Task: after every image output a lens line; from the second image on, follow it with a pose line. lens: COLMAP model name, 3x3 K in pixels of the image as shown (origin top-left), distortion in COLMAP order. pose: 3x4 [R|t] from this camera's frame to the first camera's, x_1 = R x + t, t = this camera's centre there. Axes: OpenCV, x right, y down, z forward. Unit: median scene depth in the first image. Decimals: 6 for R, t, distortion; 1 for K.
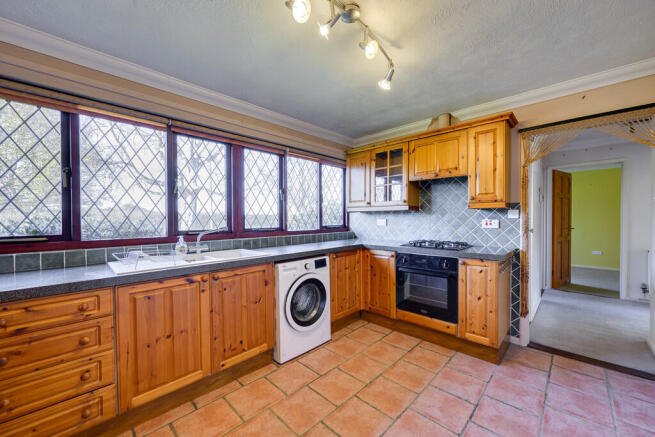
lens RADIAL K [[255.5, 0, 327.3], [0, 255.5, 221.8], [0, 0, 1]] dist [-0.000958, 0.000283]
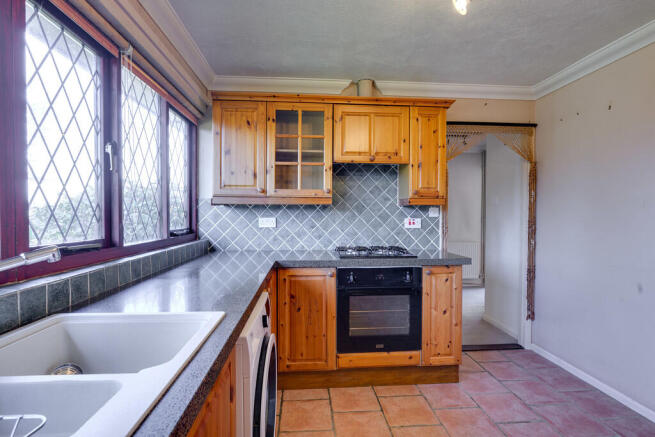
lens RADIAL K [[336.3, 0, 328.1], [0, 336.3, 221.0], [0, 0, 1]] dist [0.002576, -0.000073]
pose [[0.660116, -0.009068, 0.751109, -0.417798], [0.005471, 0.999959, 0.007263, -0.009297], [-0.751144, -0.000685, 0.660138, 0.472005]]
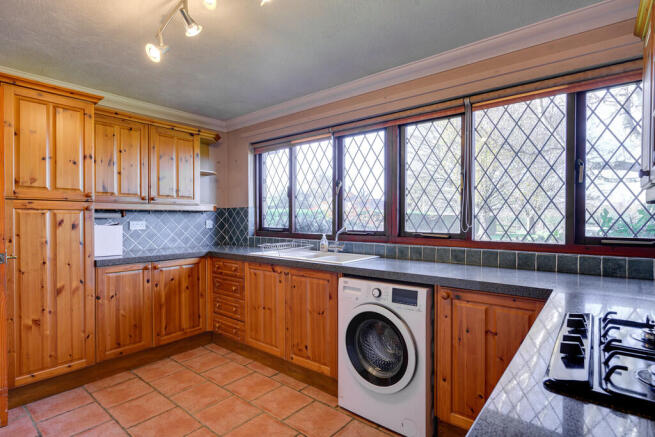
lens RADIAL K [[336.3, 0, 324.3], [0, 336.3, 222.7], [0, 0, 1]] dist [0.002576, -0.000073]
pose [[0.077482, 0.019608, -0.996801, 0.698930], [-0.018719, 0.999659, 0.018209, -0.015696], [0.996818, 0.017248, 0.077822, 0.732781]]
